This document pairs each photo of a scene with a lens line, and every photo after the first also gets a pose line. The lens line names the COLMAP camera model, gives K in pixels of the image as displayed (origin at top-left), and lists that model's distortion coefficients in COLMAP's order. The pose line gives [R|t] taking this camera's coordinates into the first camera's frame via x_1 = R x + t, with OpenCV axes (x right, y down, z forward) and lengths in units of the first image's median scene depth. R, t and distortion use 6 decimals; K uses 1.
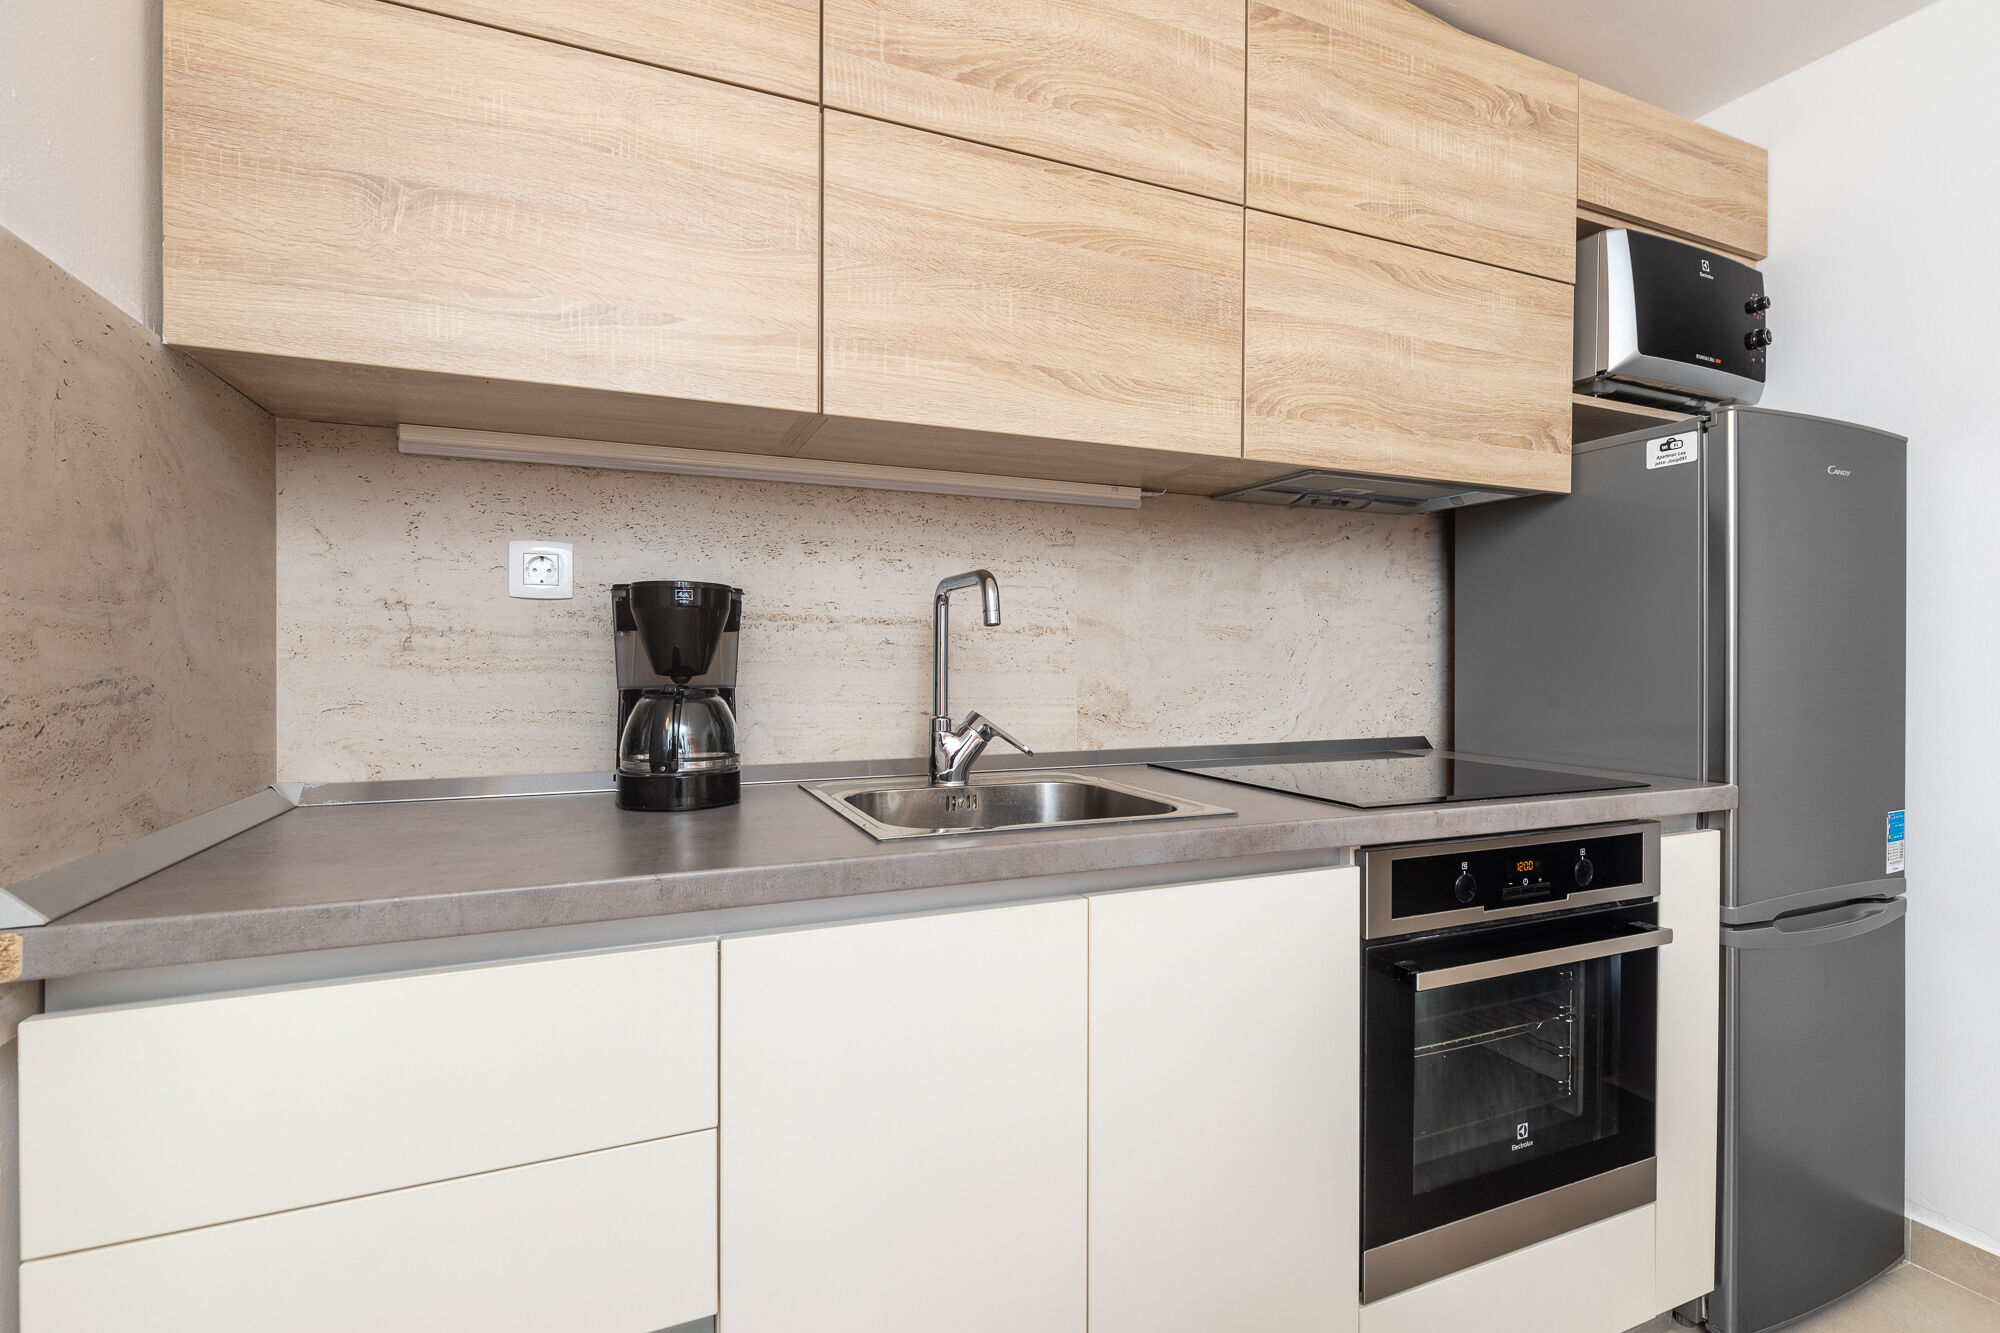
lens RADIAL K [[904.2, 0, 987.4], [0, 904.2, 673.3], [0, 0, 1]] dist [-0.002049, -0.000174]
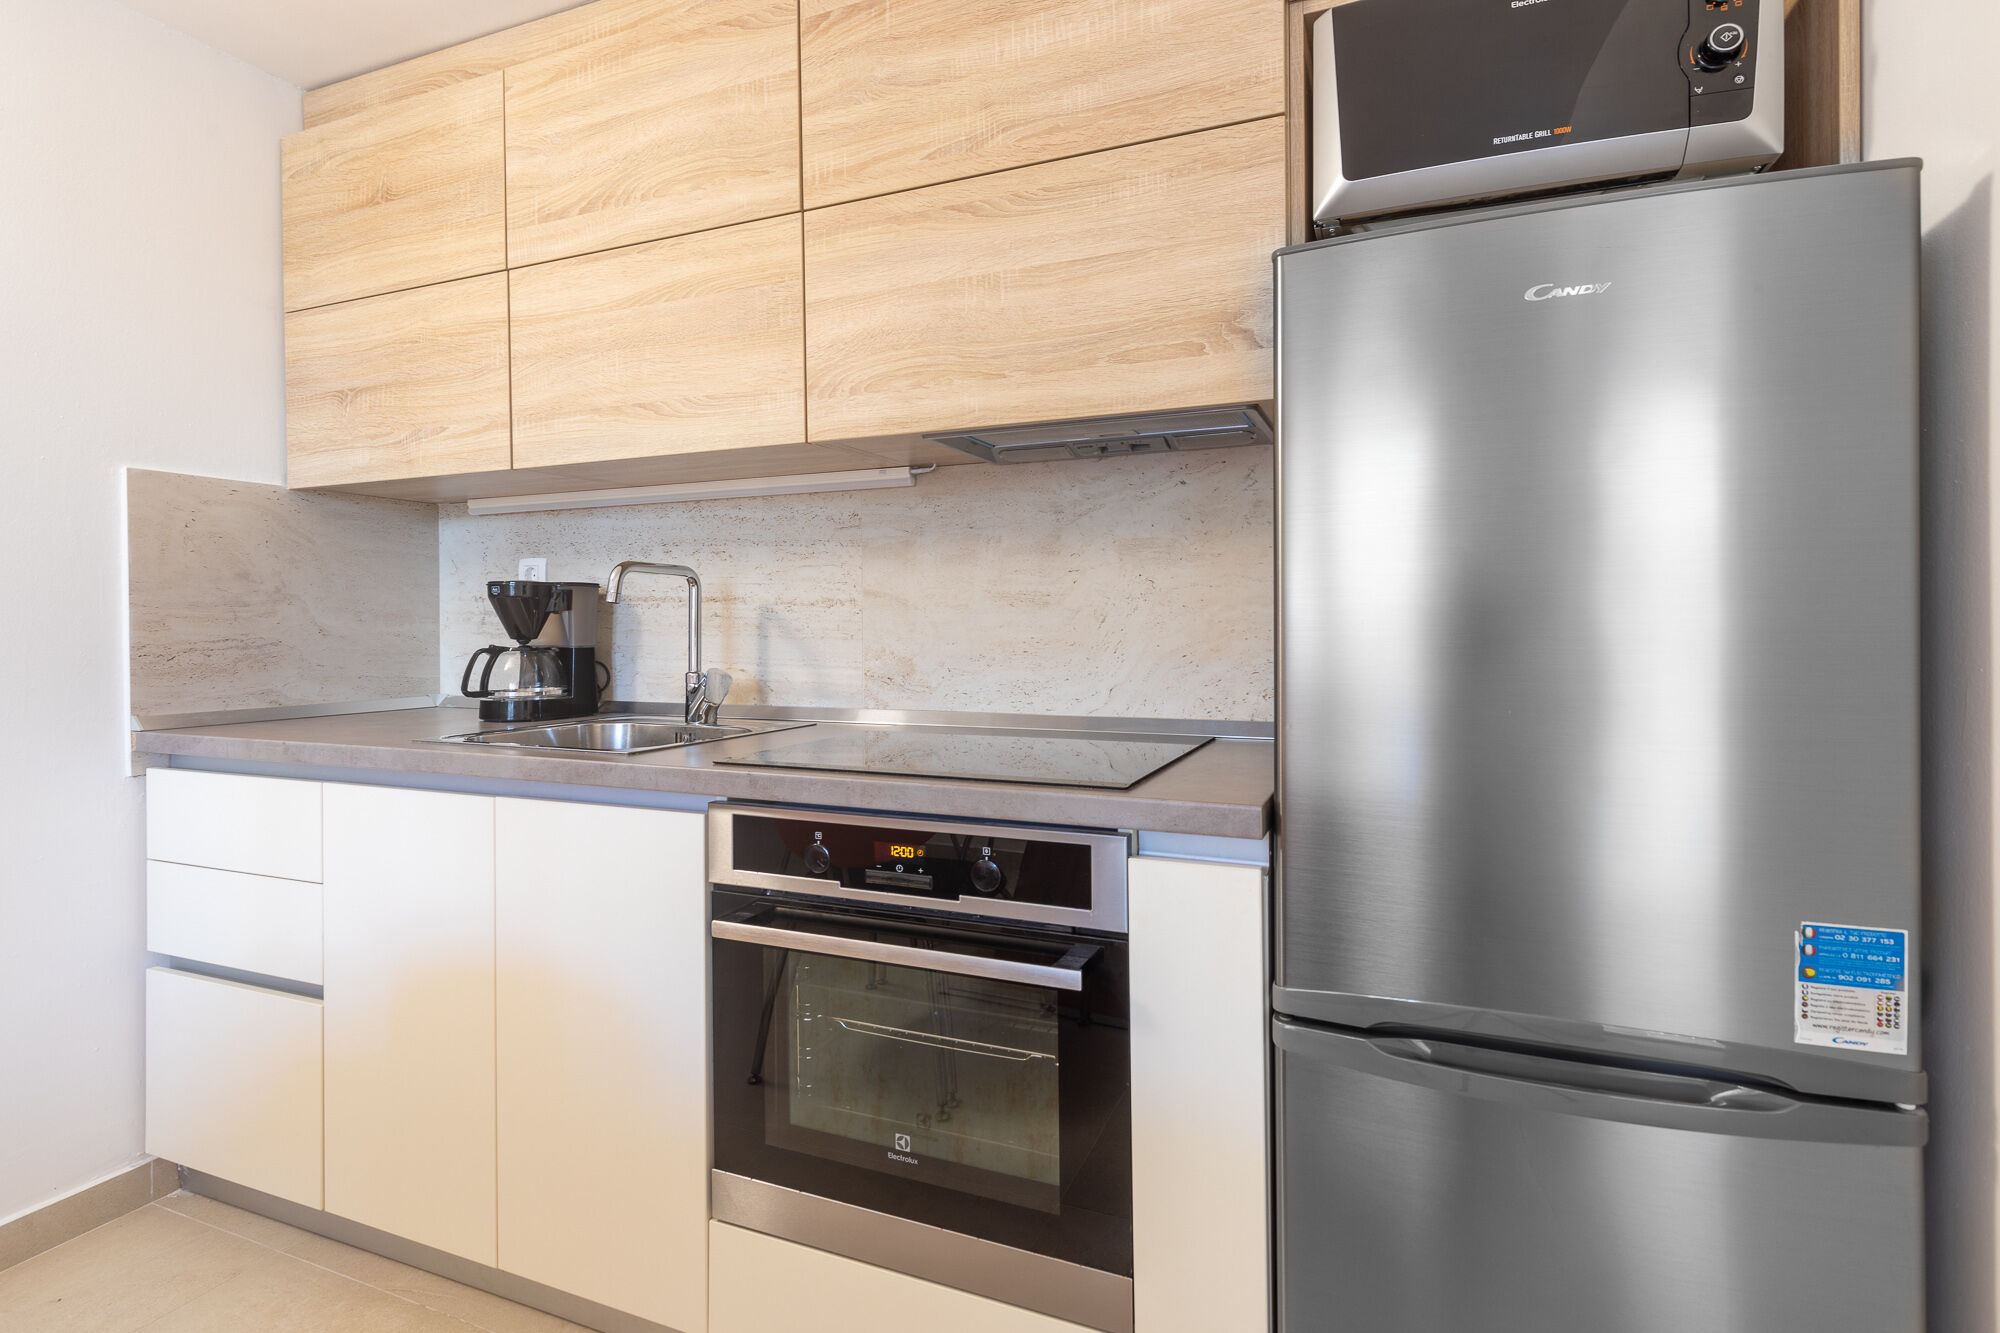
lens RADIAL K [[904.2, 0, 1055.4], [0, 904.2, 642.7], [0, 0, 1]] dist [-0.002049, -0.000174]
pose [[0.729436, 0.007247, -0.684011, 1.224181], [-0.005723, 0.999974, 0.004491, -0.003143], [0.684025, 0.000639, 0.729458, 0.404705]]
